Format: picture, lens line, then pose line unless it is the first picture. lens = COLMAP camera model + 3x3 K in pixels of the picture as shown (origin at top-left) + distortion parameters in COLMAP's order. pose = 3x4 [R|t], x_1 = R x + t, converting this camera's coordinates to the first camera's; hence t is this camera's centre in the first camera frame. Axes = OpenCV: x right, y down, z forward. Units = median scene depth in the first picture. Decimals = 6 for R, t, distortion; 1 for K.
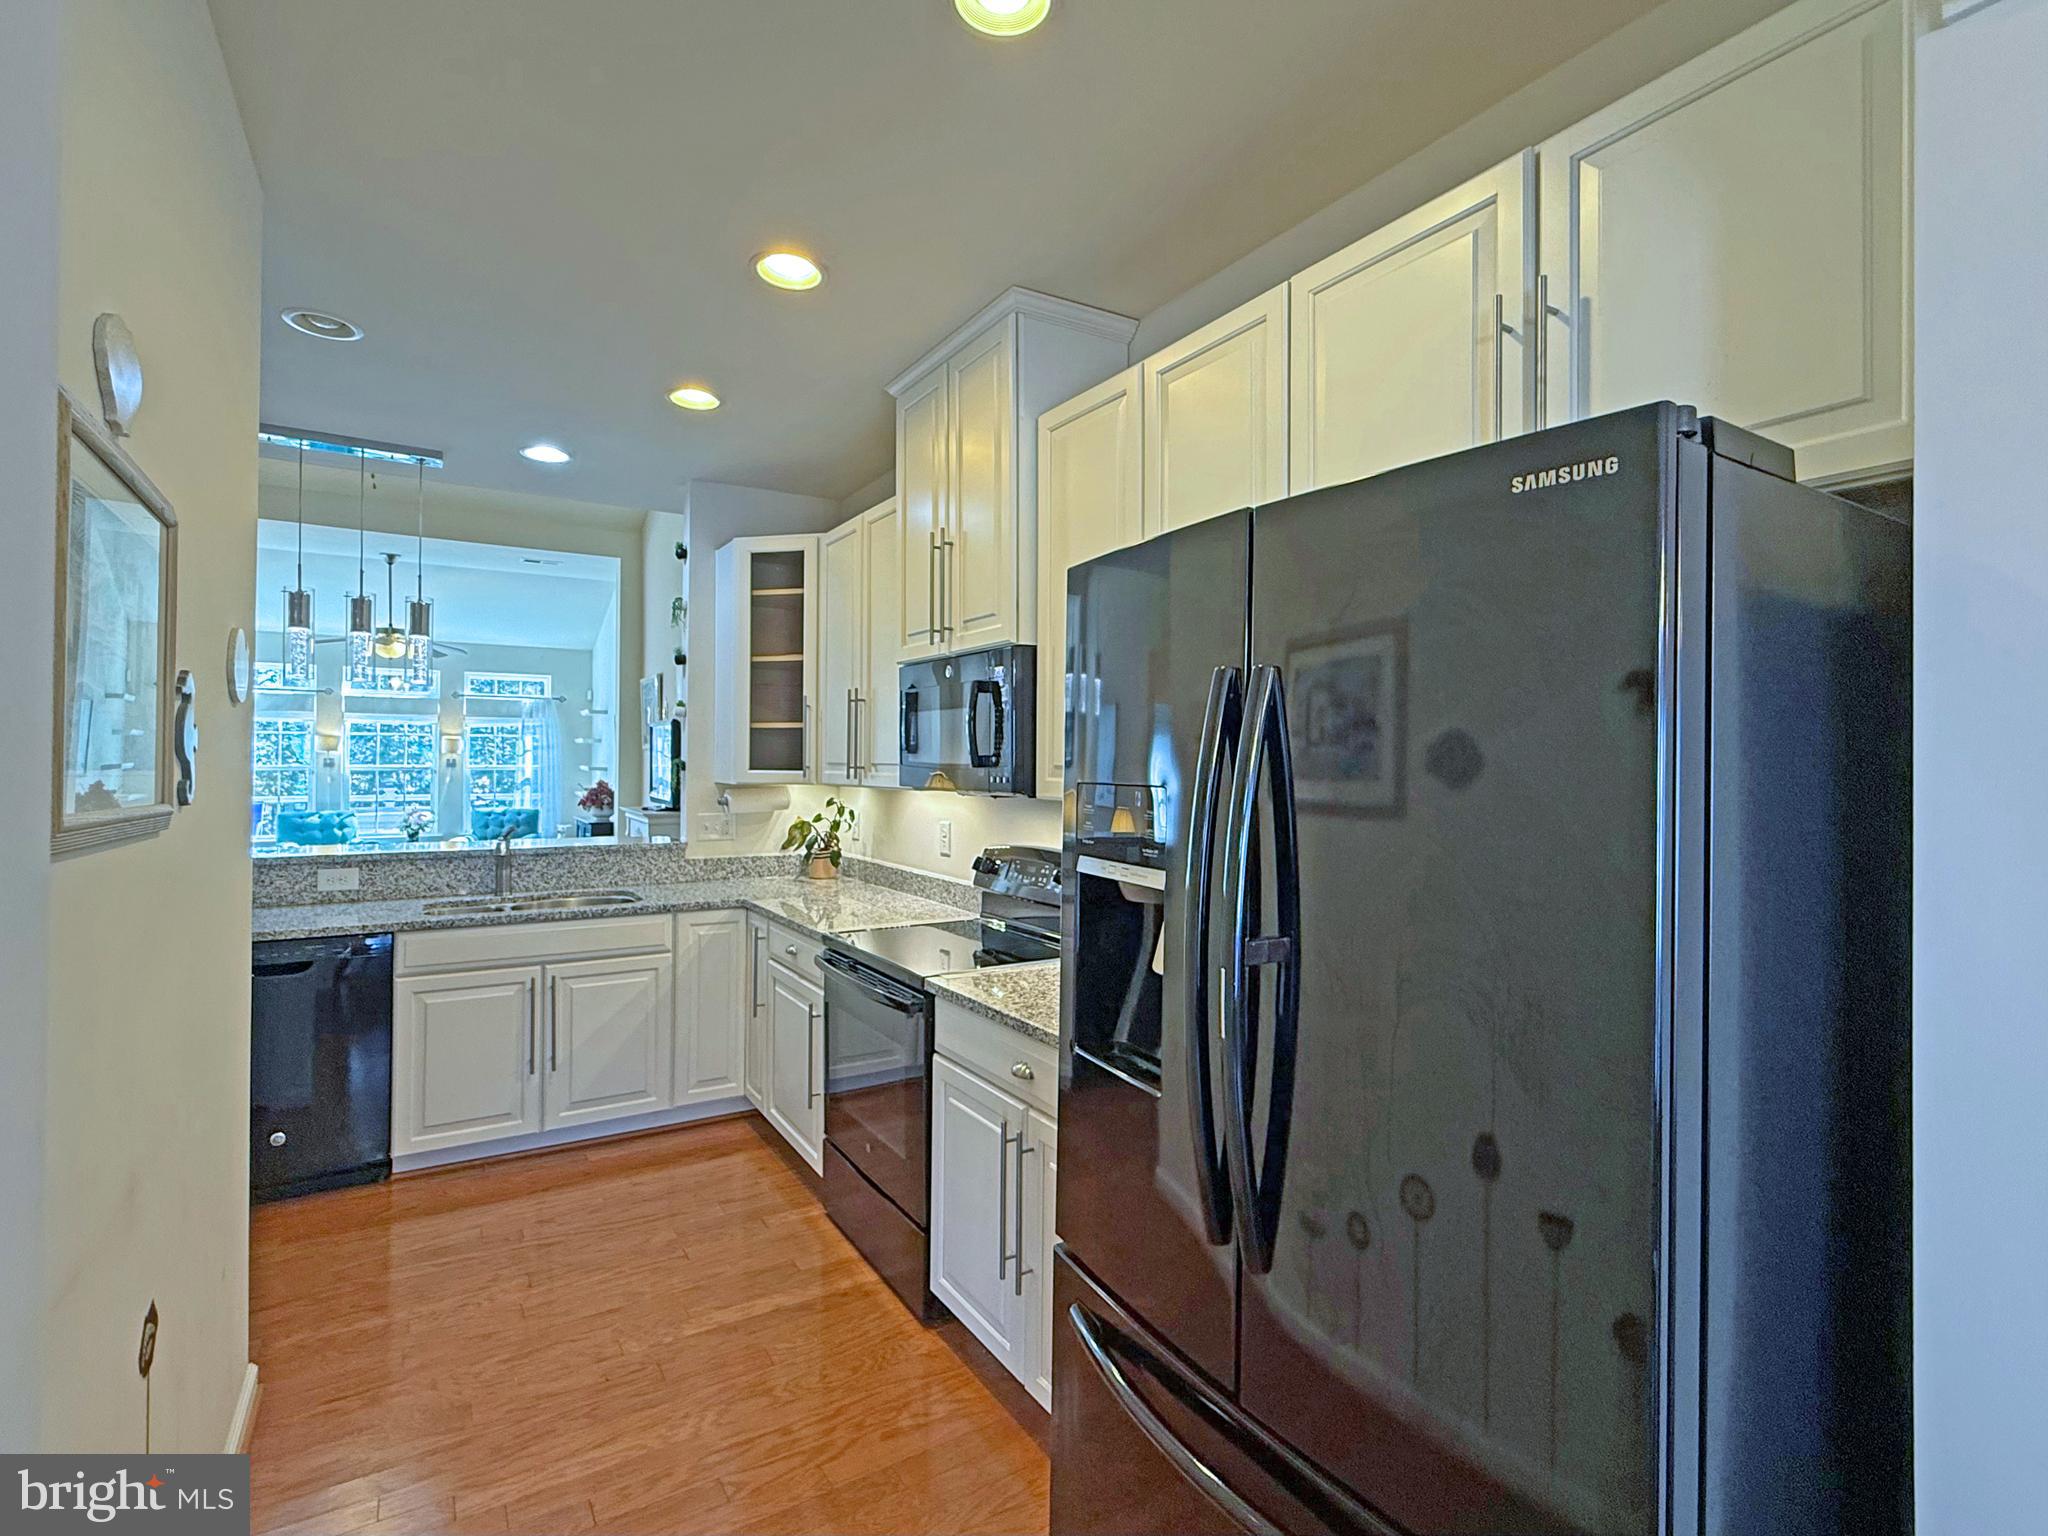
lens RADIAL K [[982.3, 0, 1031.4], [0, 982.3, 753.9], [0, 0, 1]] dist [-0.001466, 0.000035]
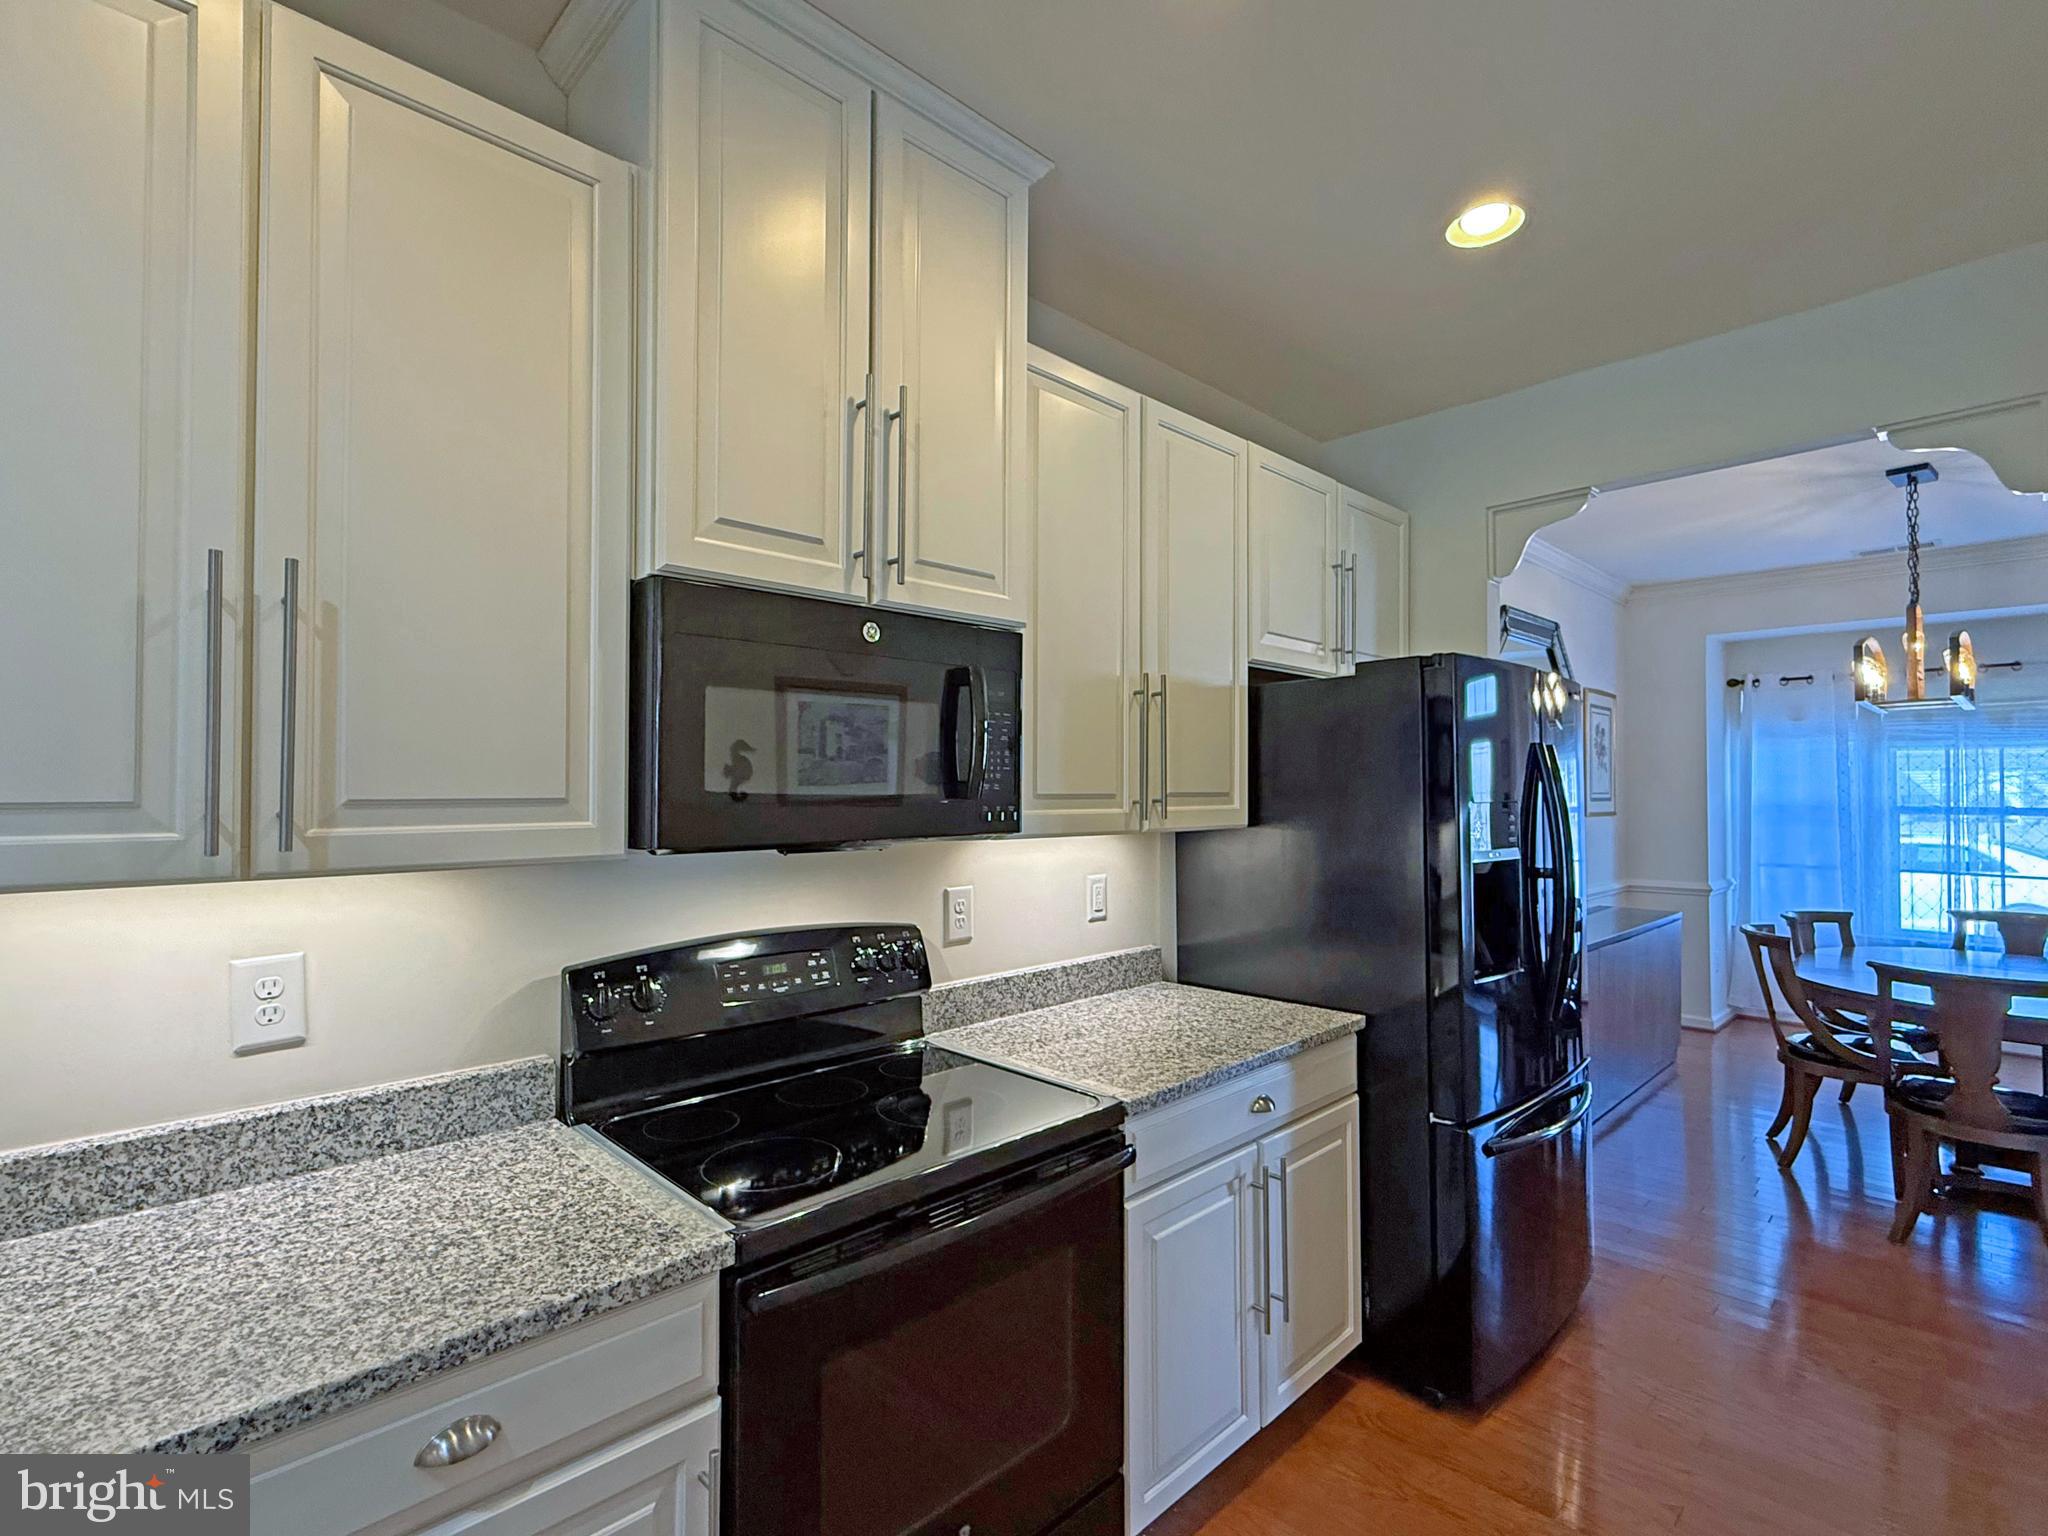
lens RADIAL K [[982.3, 0, 1031.4], [0, 982.3, 753.9], [0, 0, 1]] dist [-0.001466, 0.000035]
pose [[-0.211914, 0.025653, 0.976952, -0.890918], [-0.004781, 0.999616, -0.027285, 0.000139], [-0.977277, -0.010453, -0.211710, 1.382106]]
